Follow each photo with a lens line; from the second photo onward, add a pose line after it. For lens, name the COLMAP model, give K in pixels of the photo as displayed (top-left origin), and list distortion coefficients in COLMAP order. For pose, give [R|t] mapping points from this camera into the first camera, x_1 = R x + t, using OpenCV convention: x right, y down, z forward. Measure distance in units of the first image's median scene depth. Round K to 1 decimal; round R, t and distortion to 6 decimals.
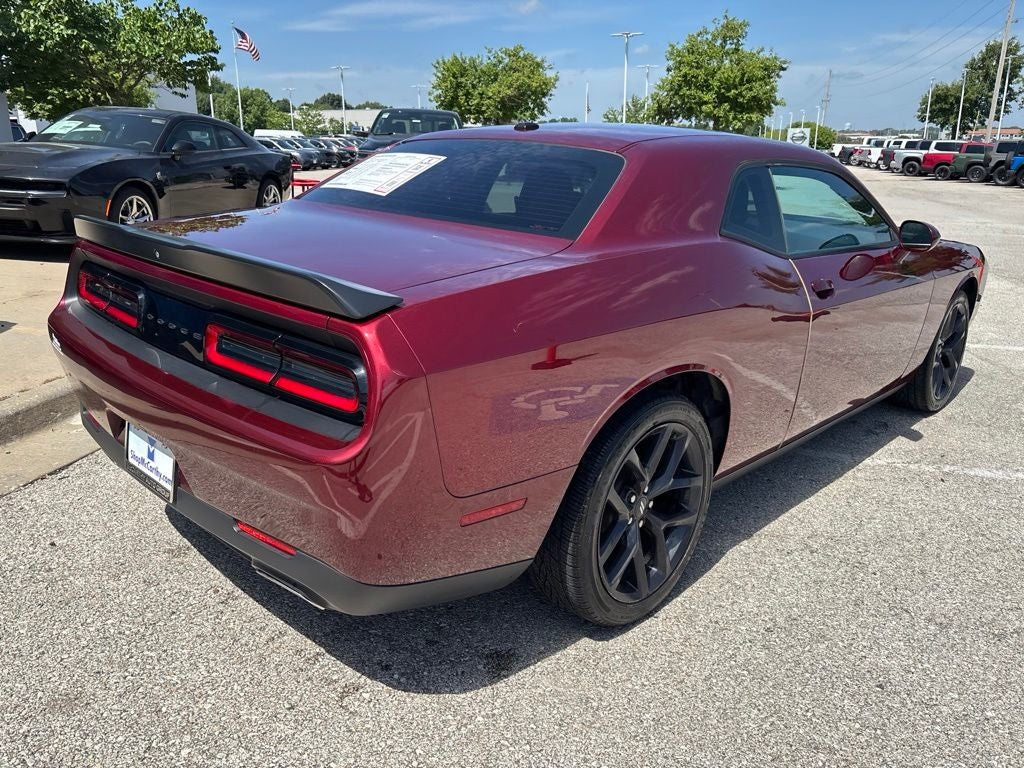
lens RADIAL K [[776.3, 0, 496.4], [0, 776.3, 377.4], [0, 0, 1]] dist [0.045419, -0.054699]
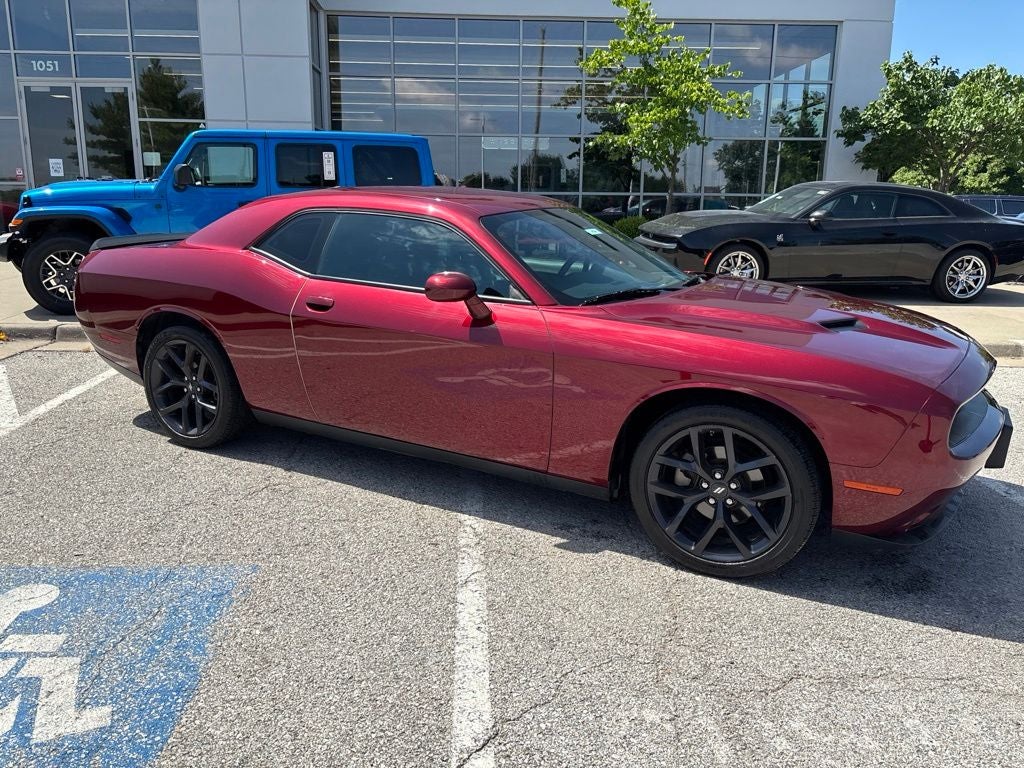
lens RADIAL K [[776.3, 0, 506.9], [0, 776.3, 376.4], [0, 0, 1]] dist [0.045419, -0.054699]
pose [[0.272333, 0.203847, -0.940362, 1.407602], [-0.288210, 0.949711, 0.122407, -0.199768], [0.918025, 0.237686, 0.317388, 0.712333]]
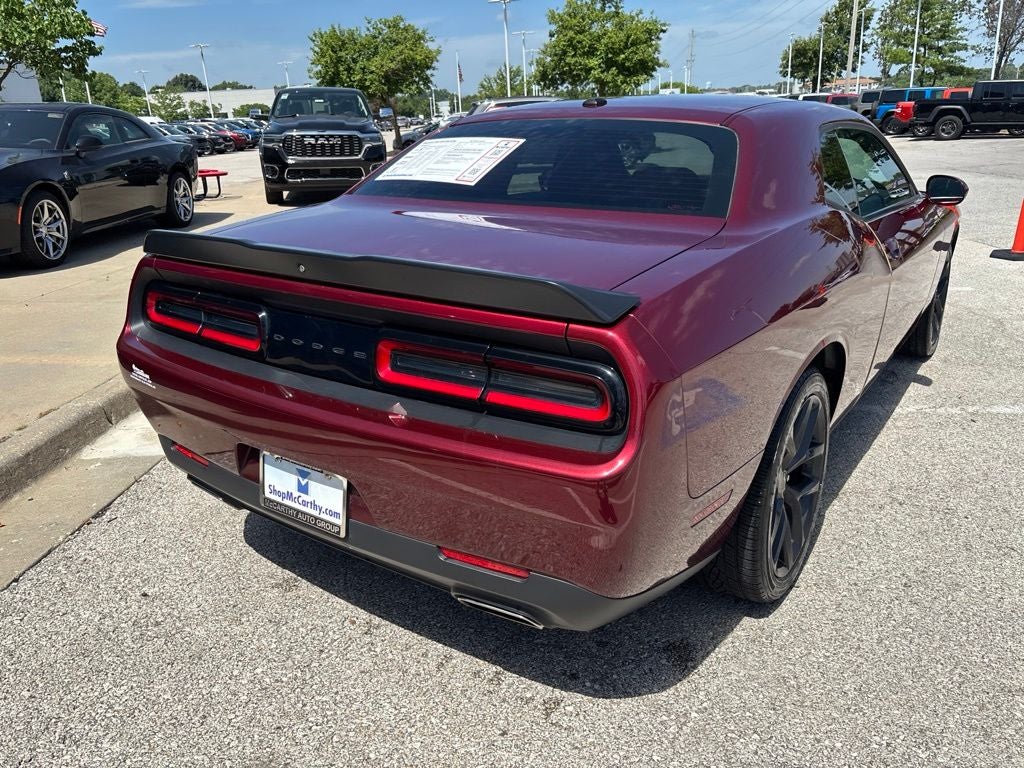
lens RADIAL K [[776.3, 0, 496.5], [0, 776.3, 390.5], [0, 0, 1]] dist [0.045419, -0.054699]
pose [[0.986187, -0.099799, 0.132191, -0.193735], [0.093486, 0.994201, 0.053142, -0.024811], [-0.136728, -0.040050, 0.989799, 0.039828]]
